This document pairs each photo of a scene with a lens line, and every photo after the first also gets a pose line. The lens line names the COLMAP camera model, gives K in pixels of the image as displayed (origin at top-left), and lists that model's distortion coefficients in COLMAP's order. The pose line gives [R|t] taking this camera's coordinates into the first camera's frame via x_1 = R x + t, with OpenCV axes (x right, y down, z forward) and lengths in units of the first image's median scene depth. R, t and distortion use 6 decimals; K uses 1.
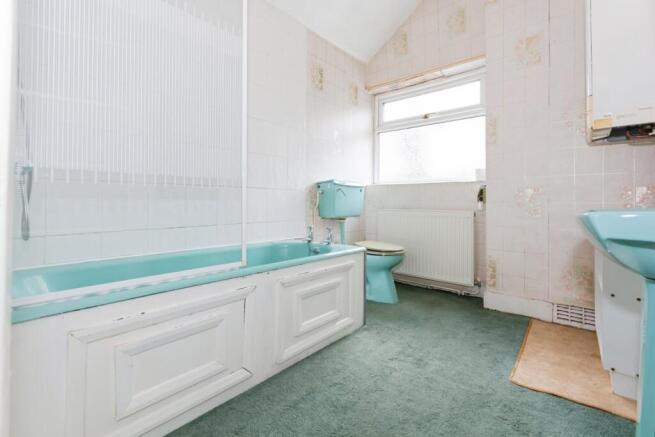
lens RADIAL K [[310.3, 0, 325.2], [0, 310.3, 200.9], [0, 0, 1]] dist [-0.000893, 0.000263]
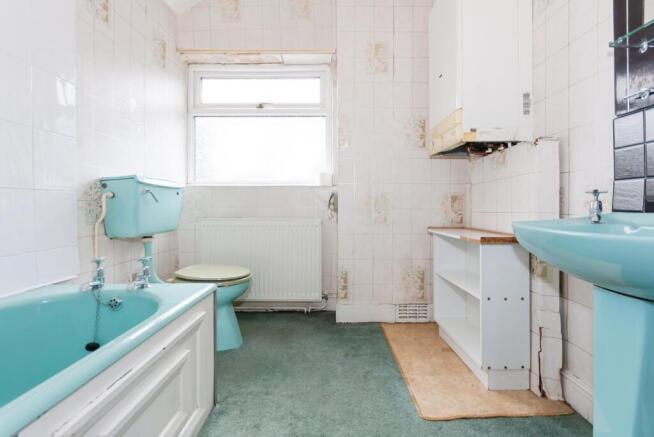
lens RADIAL K [[296.2, 0, 327.8], [0, 296.2, 206.6], [0, 0, 1]] dist [-0.001855, -0.000057]
pose [[0.746342, -0.012239, 0.665450, -0.087695], [0.001518, 0.999860, 0.016688, -0.017118], [-0.665561, -0.011445, 0.746255, 0.336606]]
